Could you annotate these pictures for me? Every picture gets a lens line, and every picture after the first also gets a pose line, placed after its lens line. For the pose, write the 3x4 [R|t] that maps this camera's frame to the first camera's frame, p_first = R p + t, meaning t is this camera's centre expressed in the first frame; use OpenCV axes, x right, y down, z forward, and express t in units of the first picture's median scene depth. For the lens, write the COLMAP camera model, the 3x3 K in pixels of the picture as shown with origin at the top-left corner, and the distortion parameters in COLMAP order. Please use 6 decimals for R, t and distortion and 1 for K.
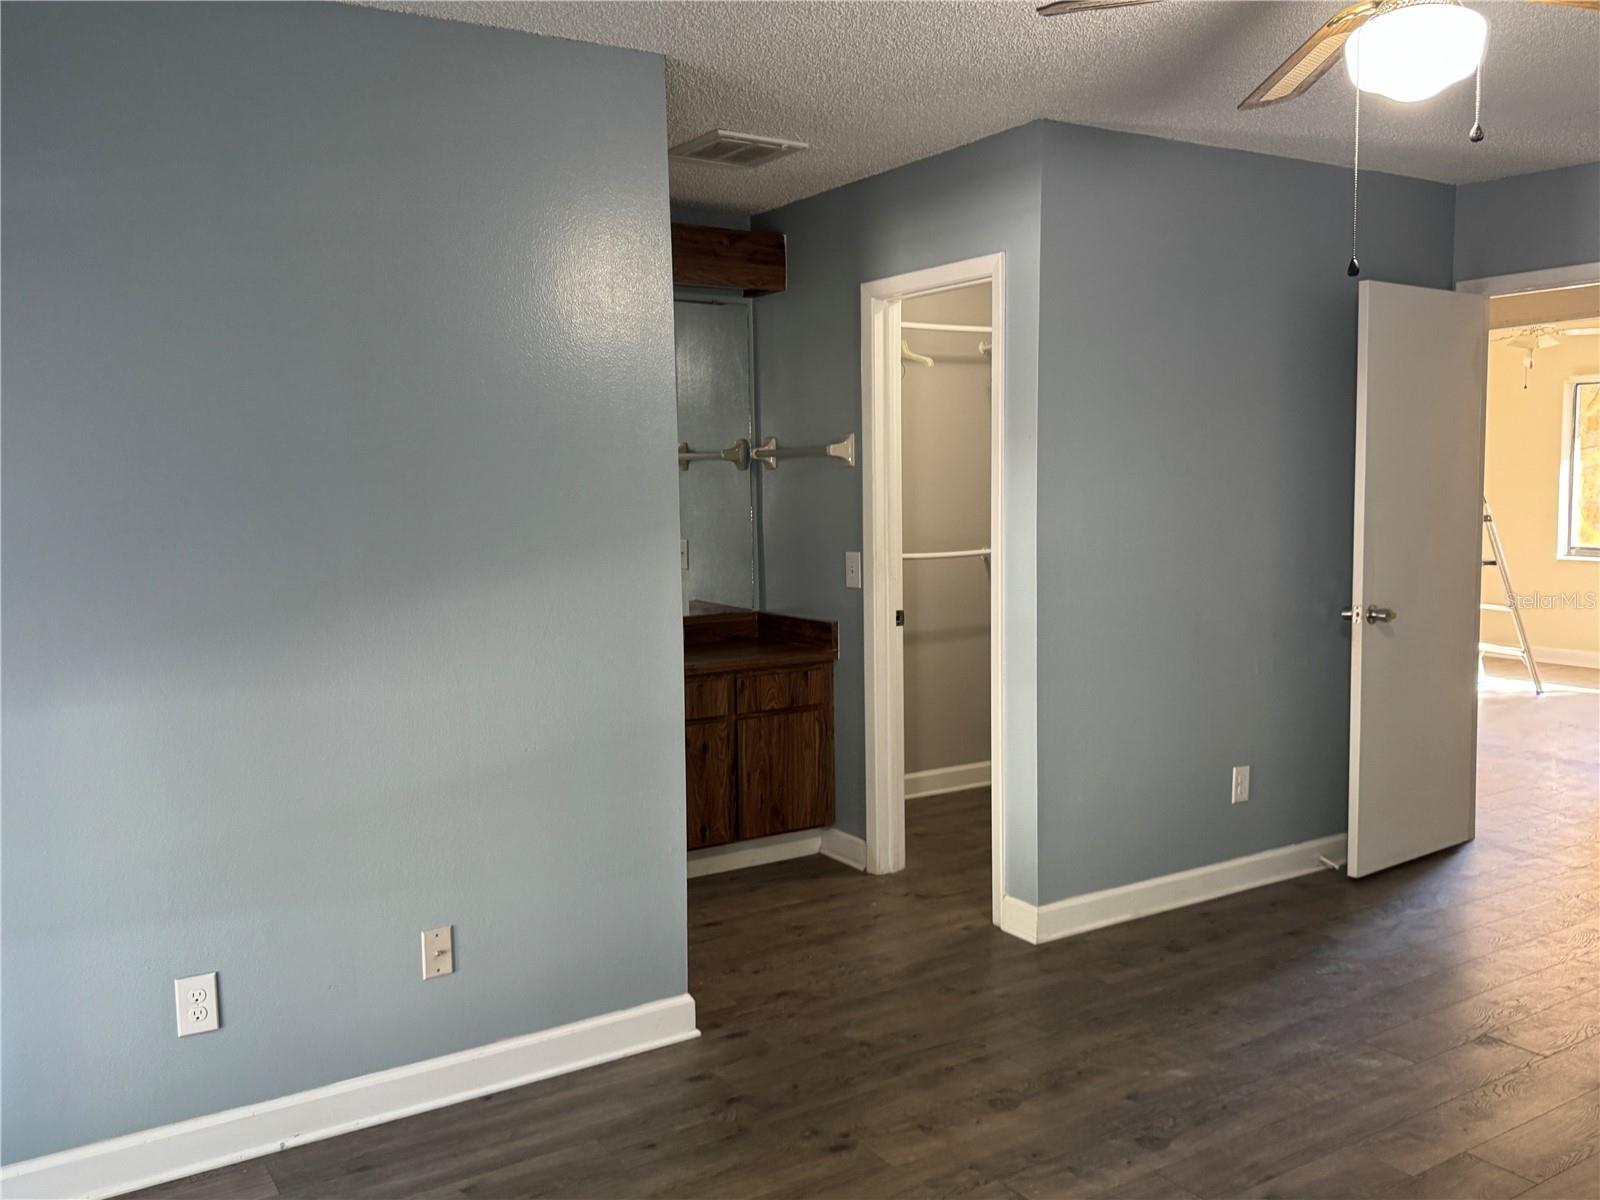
lens RADIAL K [[1338.9, 0, 797.0], [0, 1338.9, 597.5], [0, 0, 1]] dist [0.098994, -0.173290]
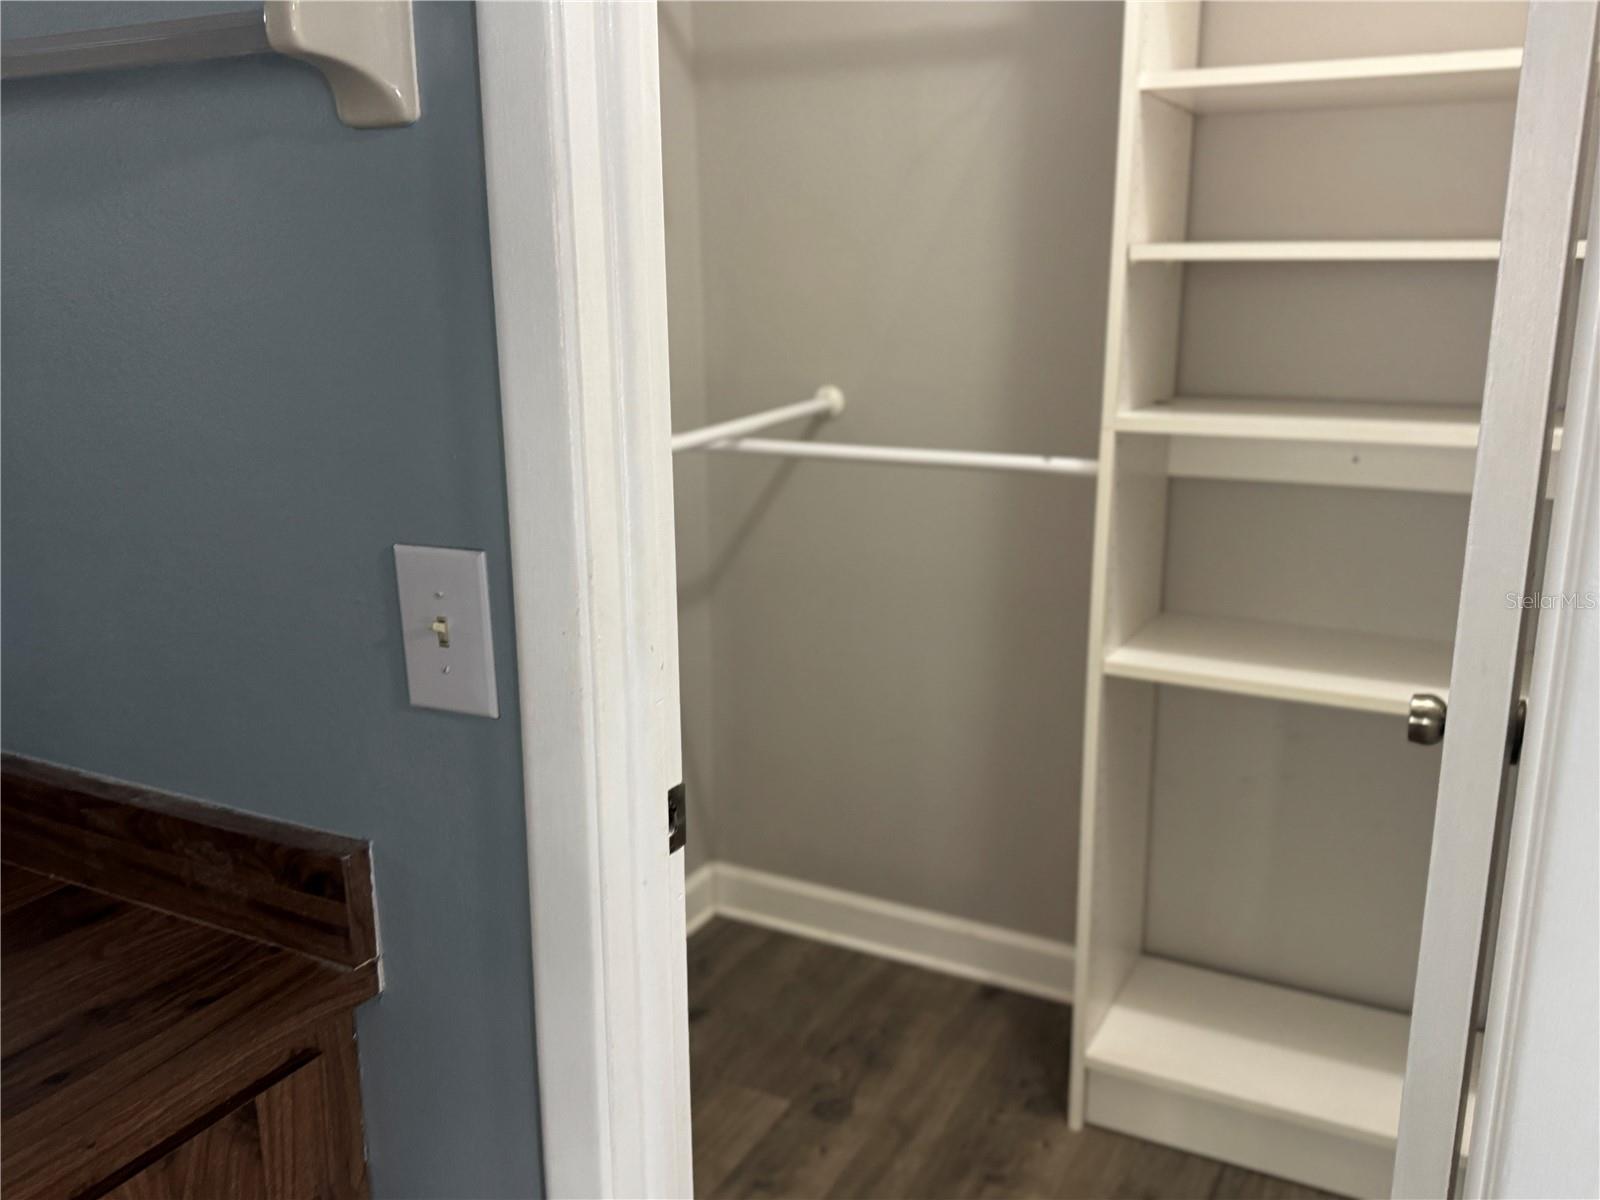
lens RADIAL K [[1338.9, 0, 797.0], [0, 1338.9, 597.5], [0, 0, 1]] dist [0.098994, -0.173290]
pose [[0.866952, -0.113897, 0.485203, -0.013329], [0.039956, 0.986287, 0.160130, -0.058285], [-0.496787, -0.119438, 0.859614, 0.784627]]
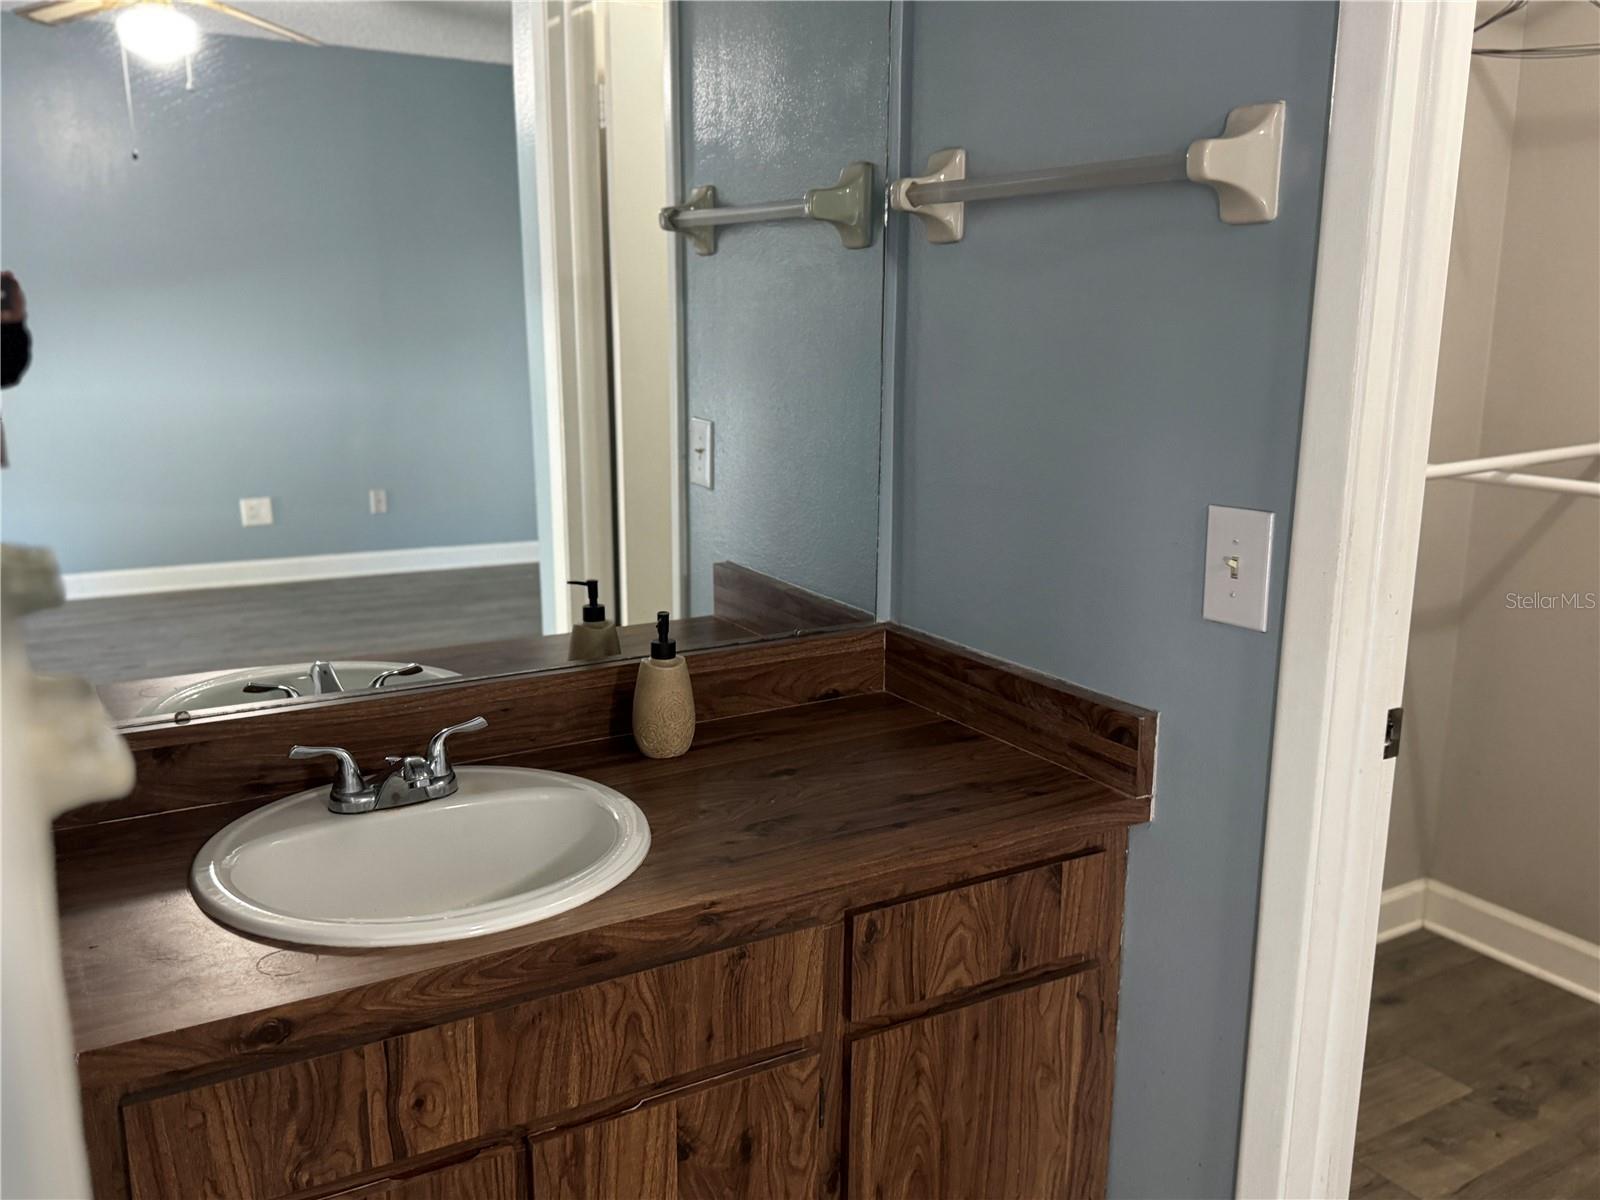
lens RADIAL K [[1338.9, 0, 797.0], [0, 1338.9, 597.5], [0, 0, 1]] dist [0.098994, -0.173290]
pose [[0.999359, 0.026992, -0.023497, -0.051638], [-0.023759, 0.991437, 0.128409, -0.051452], [0.026761, -0.127769, 0.991443, 0.685675]]
